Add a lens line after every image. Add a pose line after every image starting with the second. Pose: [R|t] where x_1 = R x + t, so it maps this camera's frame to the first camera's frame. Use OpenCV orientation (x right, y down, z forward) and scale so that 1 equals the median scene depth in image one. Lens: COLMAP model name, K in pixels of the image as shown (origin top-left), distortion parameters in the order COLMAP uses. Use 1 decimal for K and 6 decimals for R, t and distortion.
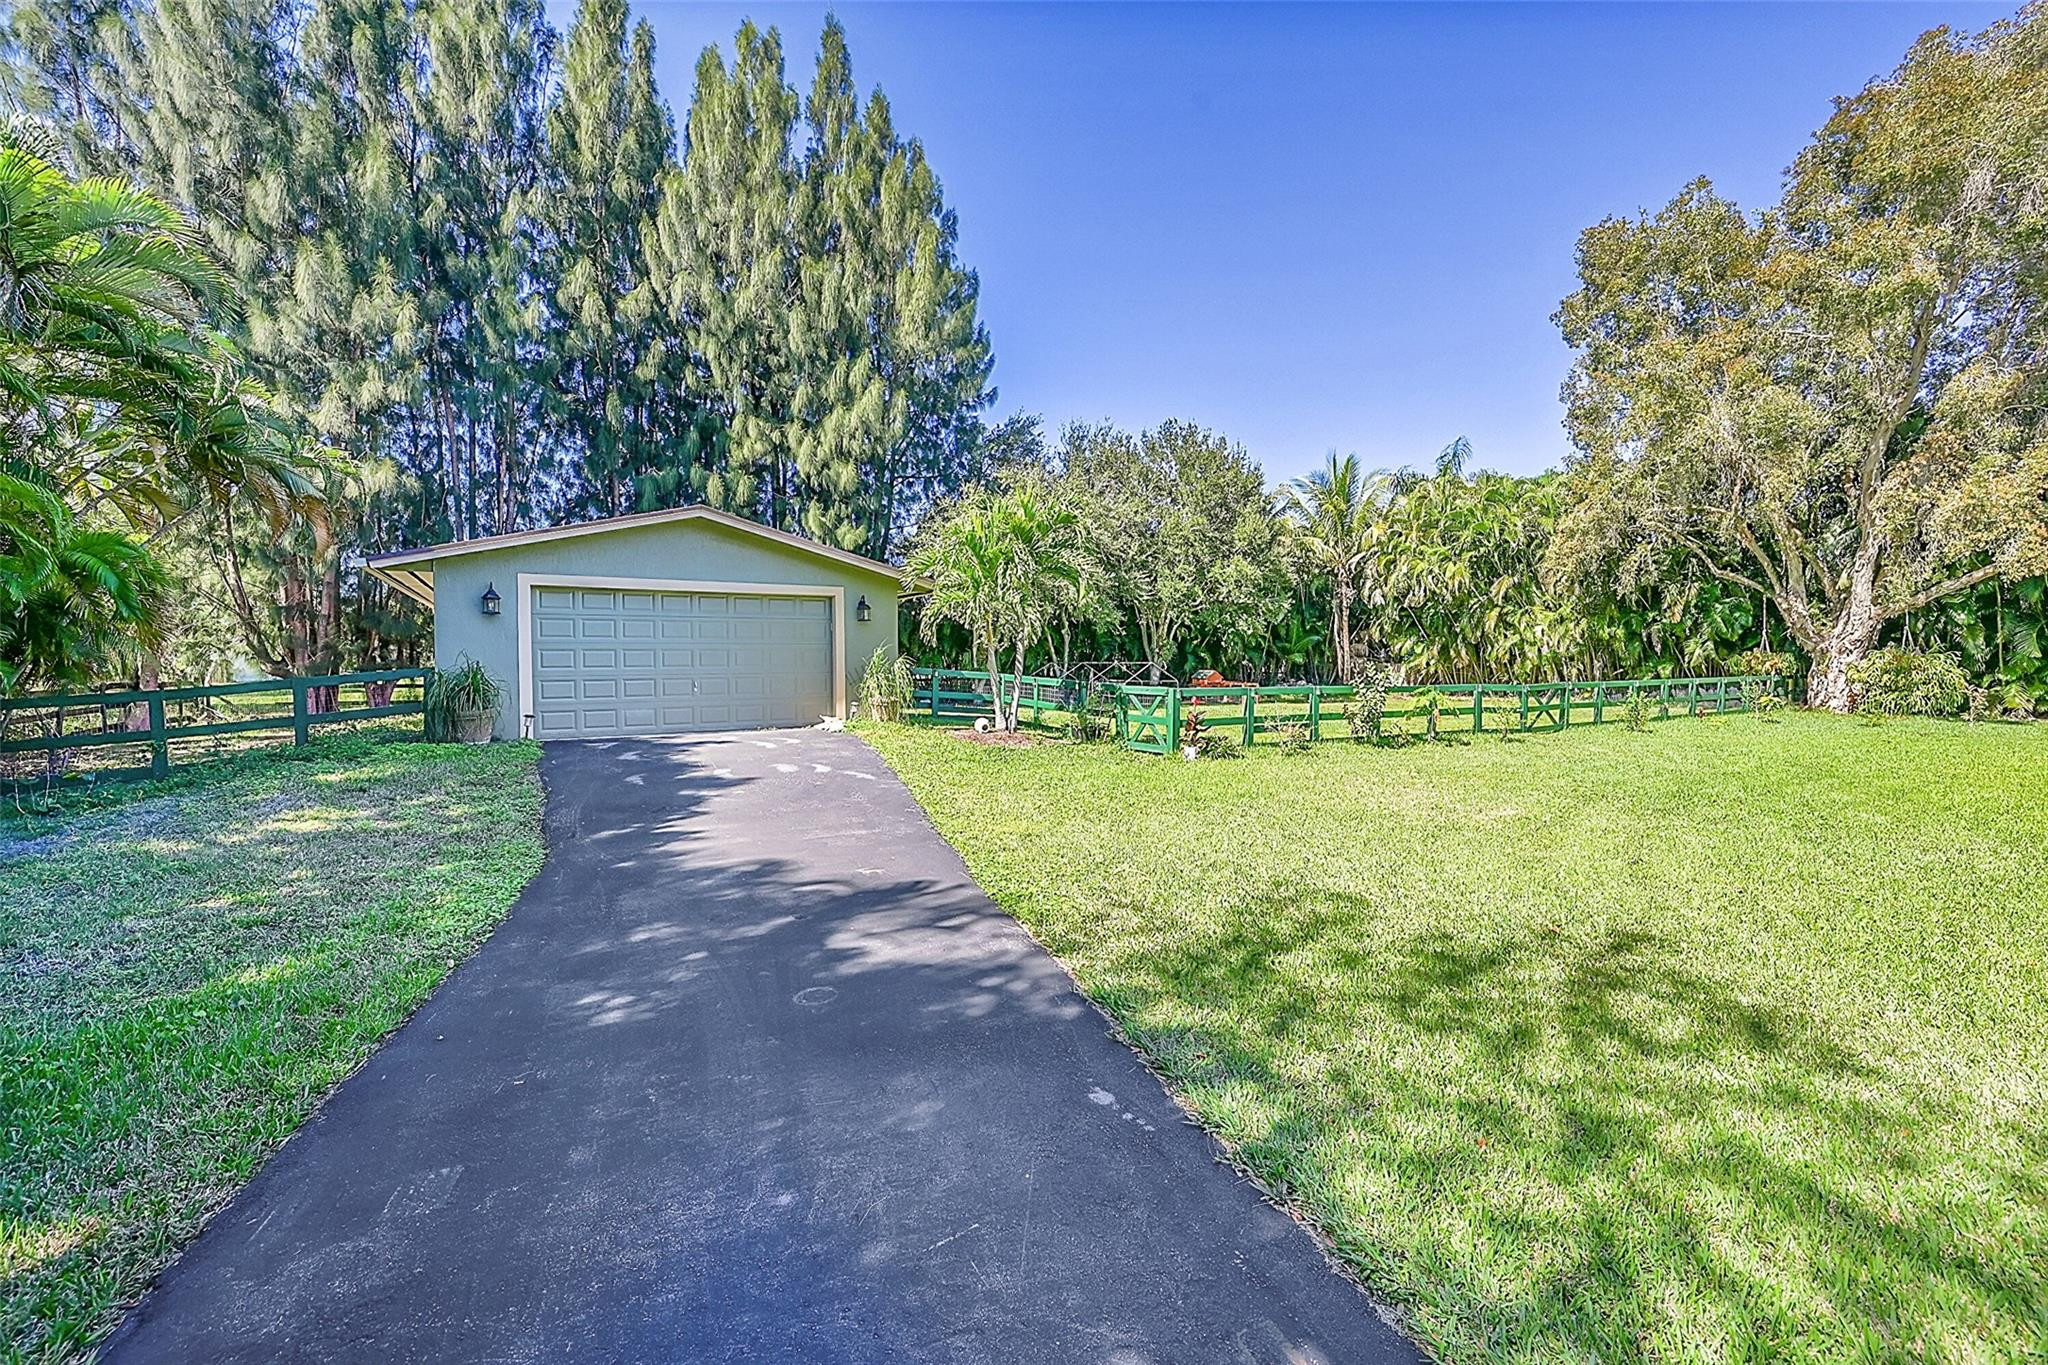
lens RADIAL K [[843.1, 0, 1027.3], [0, 843.1, 681.6], [0, 0, 1]] dist [0.003754, 0.000181]
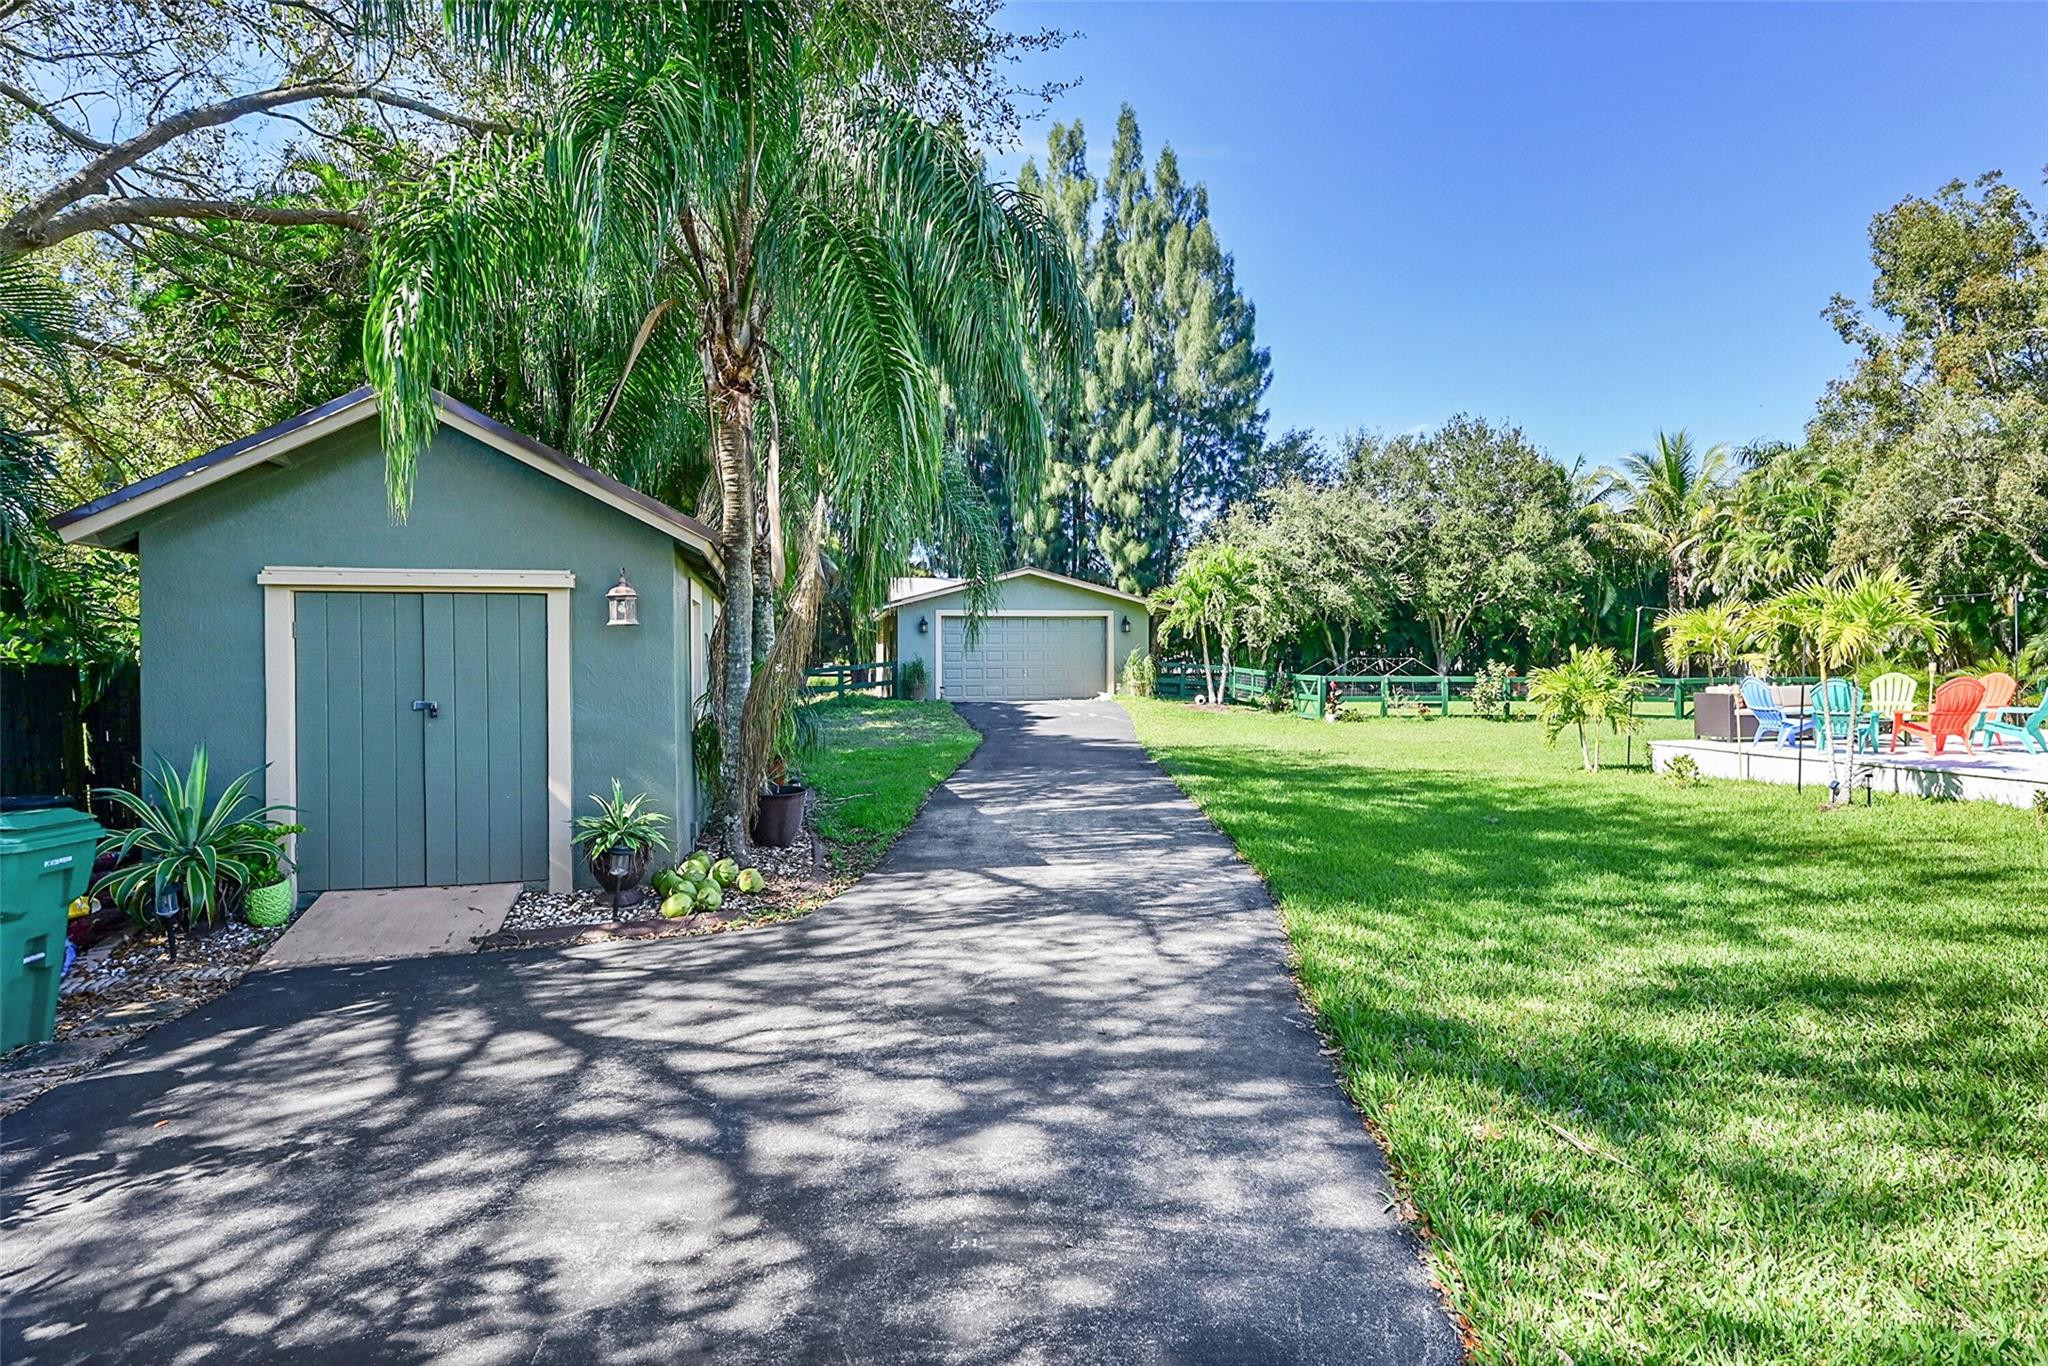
lens RADIAL K [[1336.0, 0, 1025.8], [0, 1336.0, 684.2], [0, 0, 1]] dist [-0.075949, 0.068673]
pose [[0.944205, 0.007183, -0.329280, 0.271582], [-0.007919, 0.999968, -0.000896, 0.017044], [0.329263, 0.003454, 0.944232, -0.847289]]
